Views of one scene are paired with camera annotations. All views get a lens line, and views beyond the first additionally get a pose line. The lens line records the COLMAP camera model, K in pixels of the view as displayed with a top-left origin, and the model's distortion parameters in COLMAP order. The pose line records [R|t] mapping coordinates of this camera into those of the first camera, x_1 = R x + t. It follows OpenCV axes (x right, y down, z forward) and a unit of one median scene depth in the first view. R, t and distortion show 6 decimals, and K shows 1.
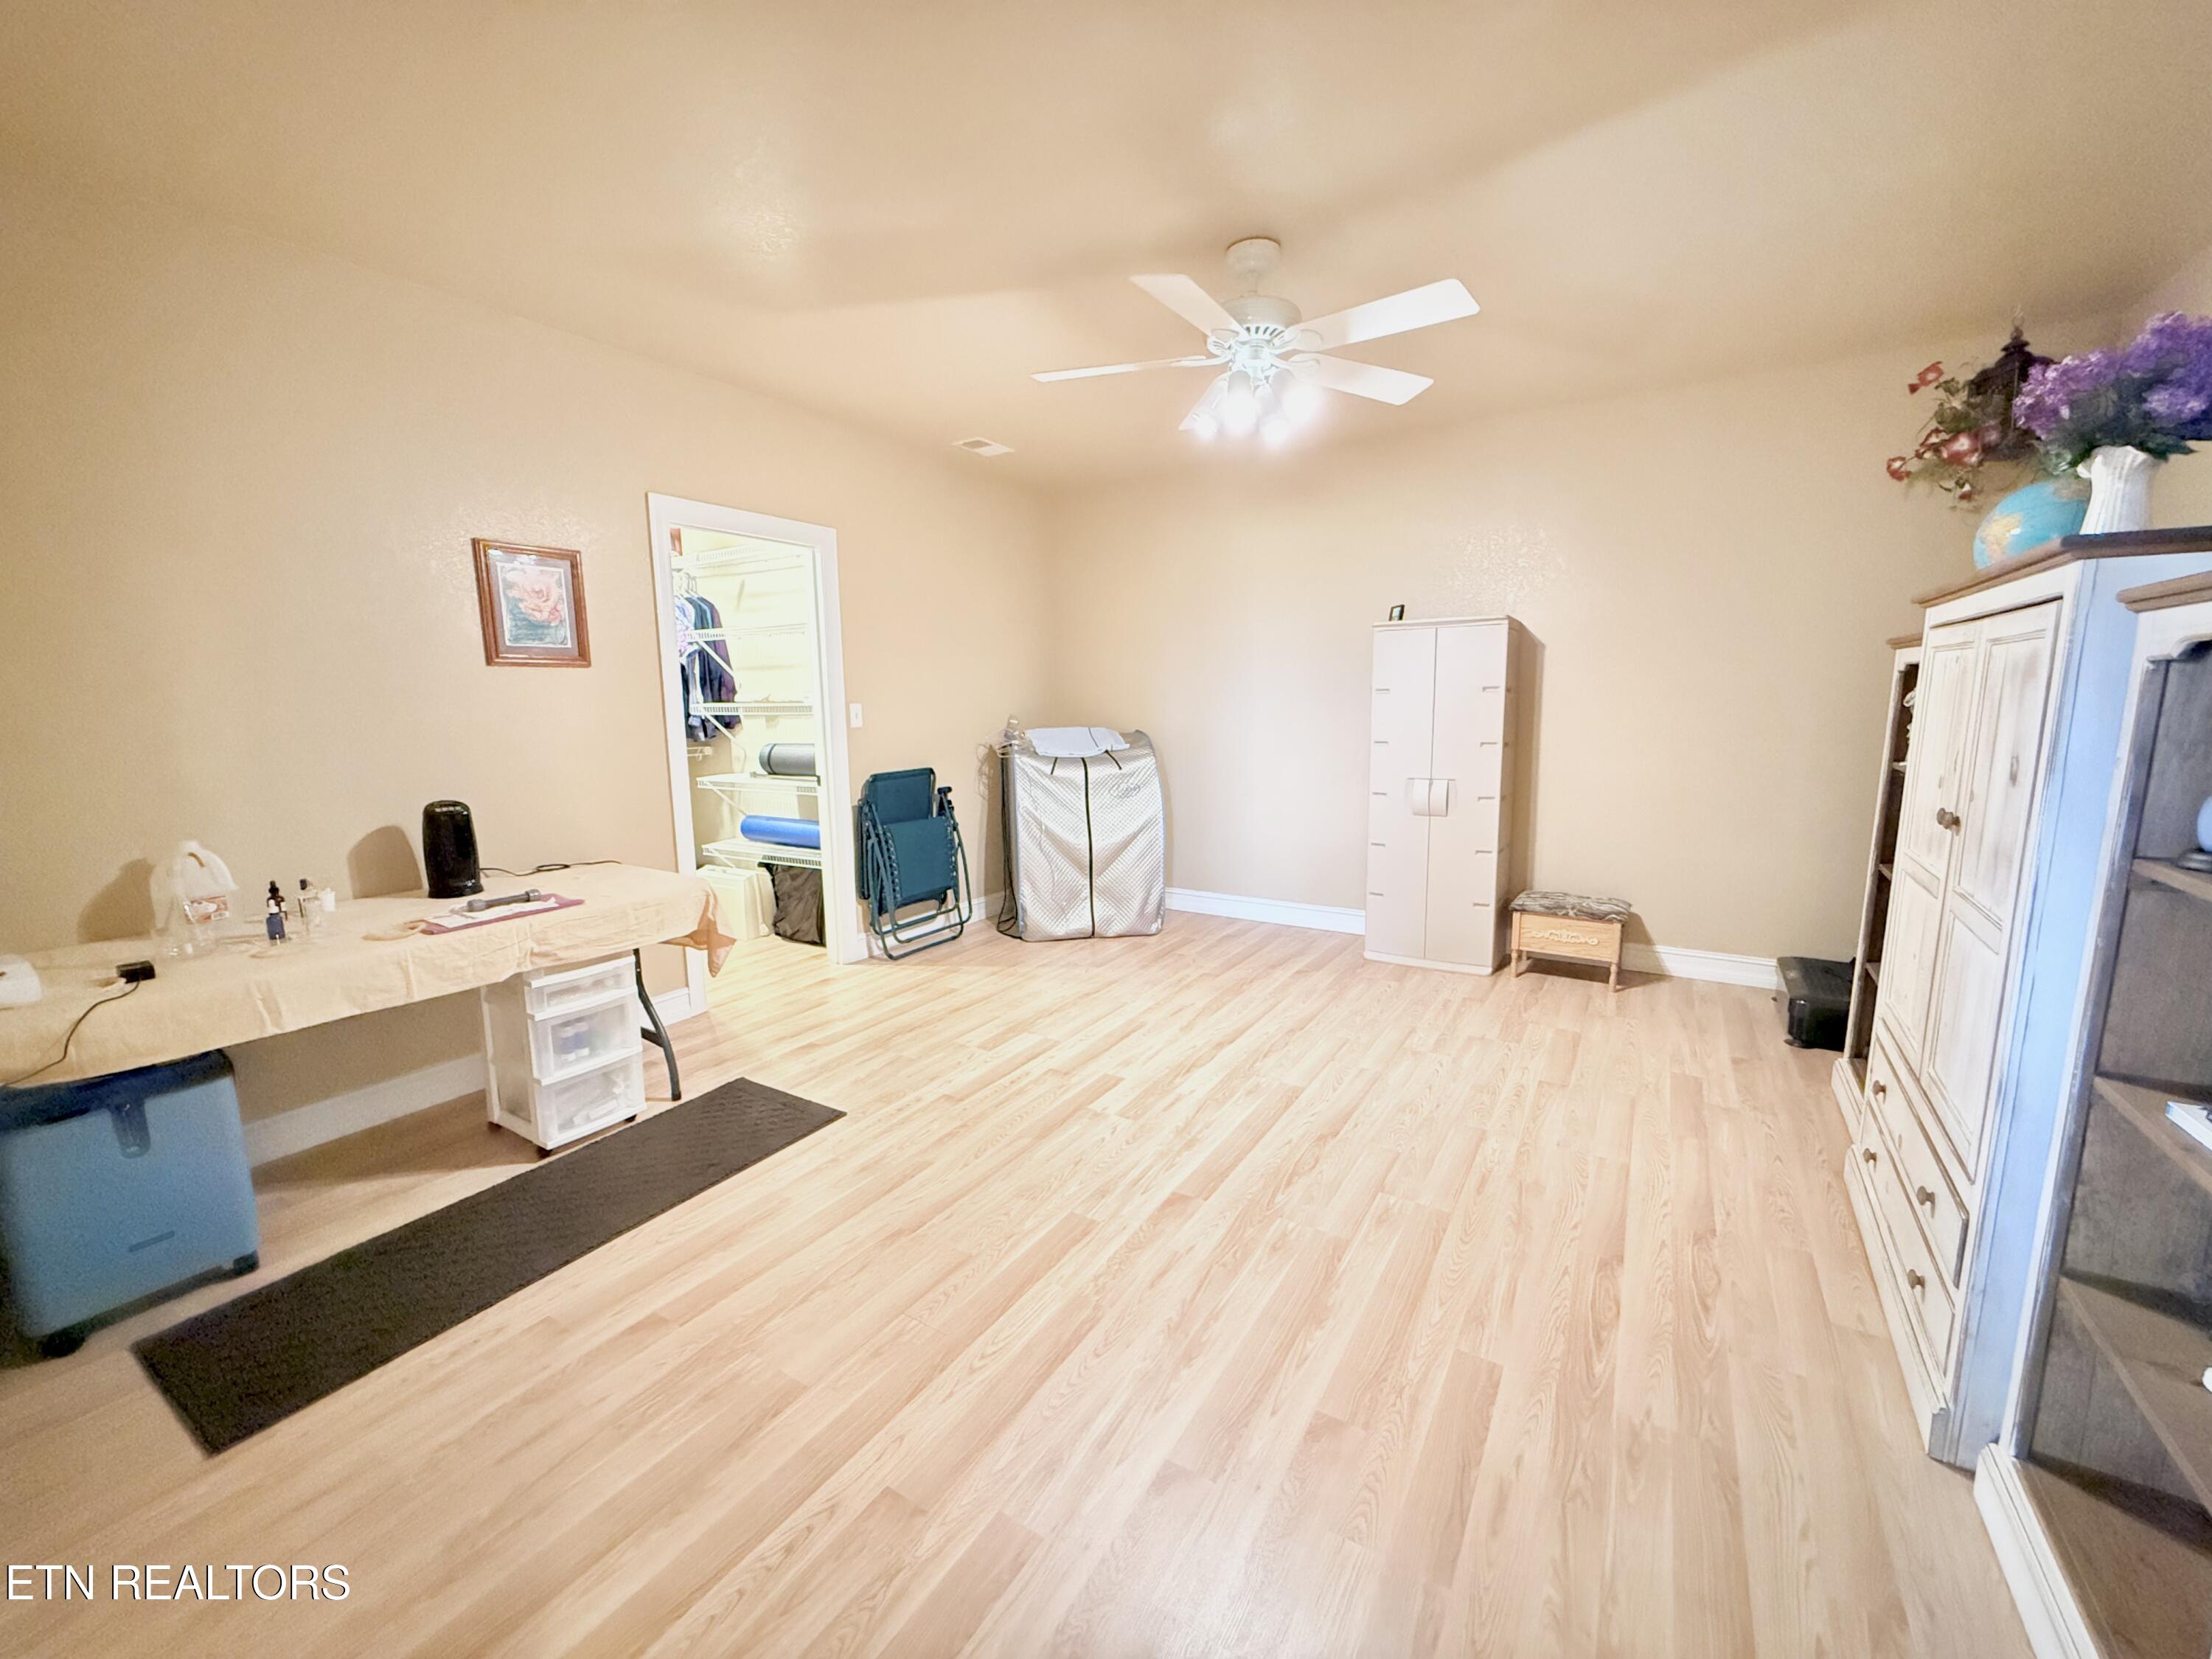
lens RADIAL K [[882.7, 0, 1101.0], [0, 882.7, 830.1], [0, 0, 1]] dist [-0.002441, -0.000371]
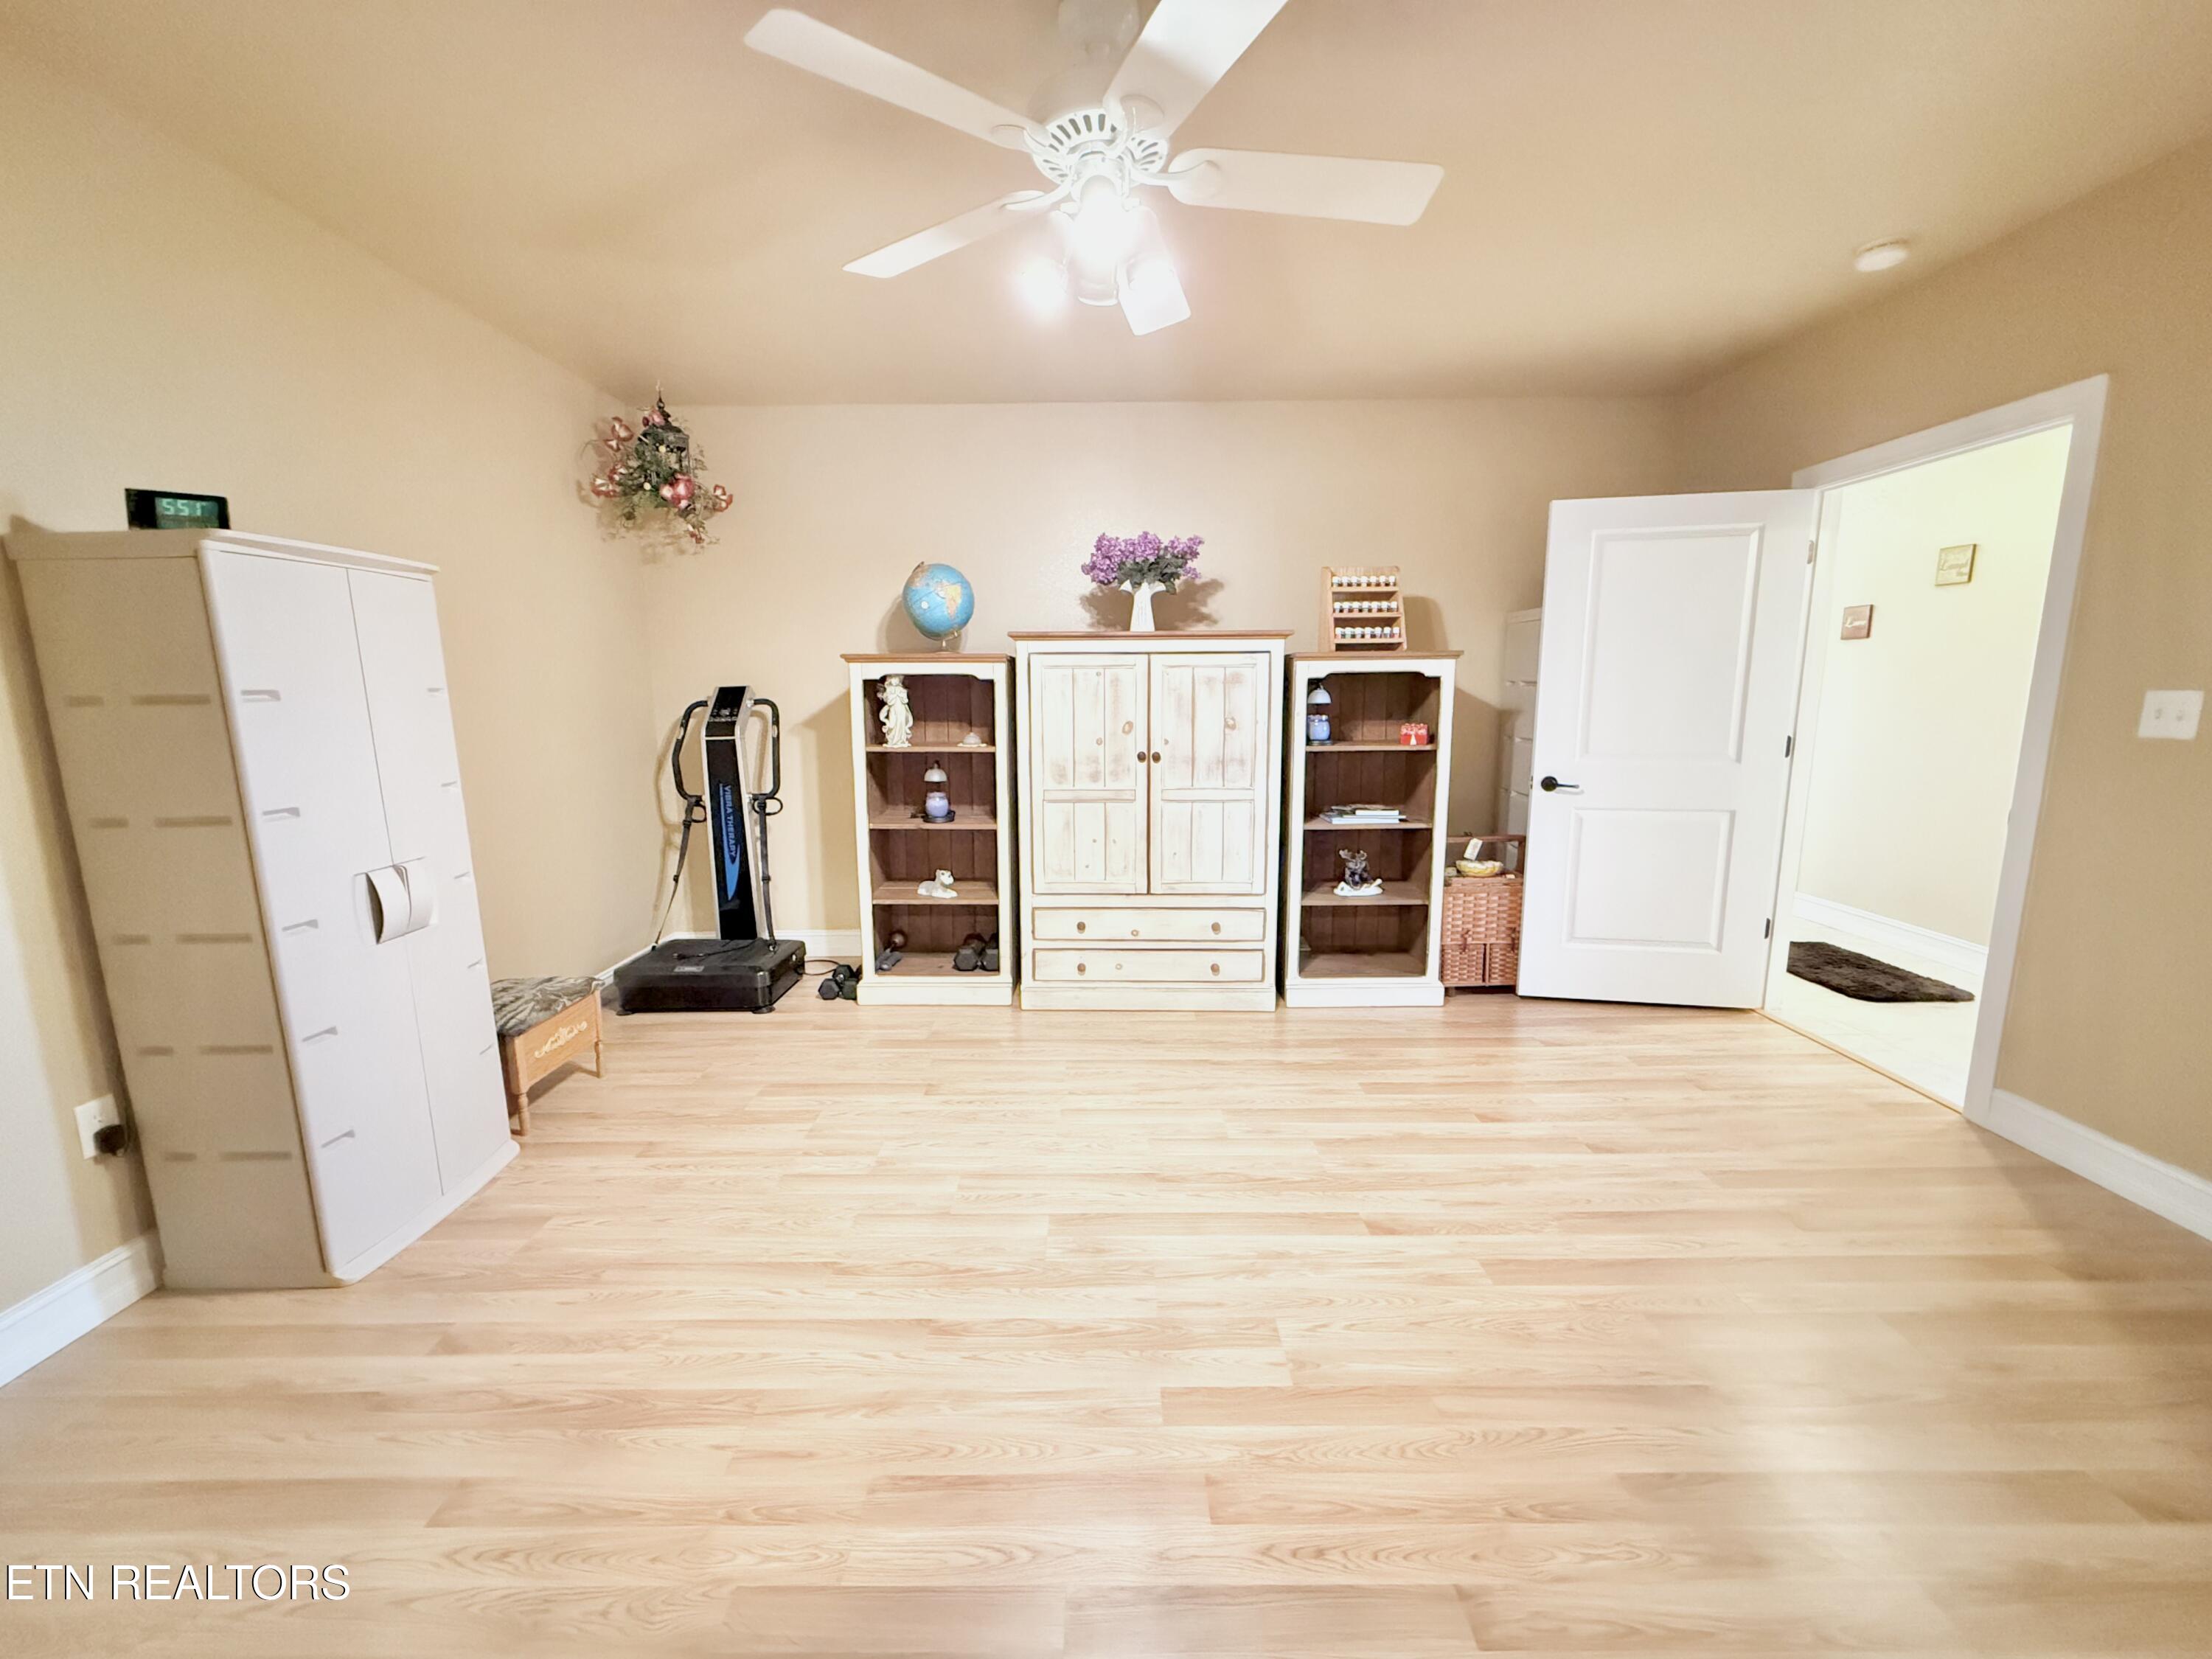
lens RADIAL K [[882.7, 0, 1101.2], [0, 882.7, 836.3], [0, 0, 1]] dist [-0.002441, -0.000371]
pose [[-0.534887, -0.123122, 0.835905, -0.396269], [0.142083, 0.962131, 0.232631, -0.194840], [-0.832892, 0.243199, -0.497137, 1.320358]]
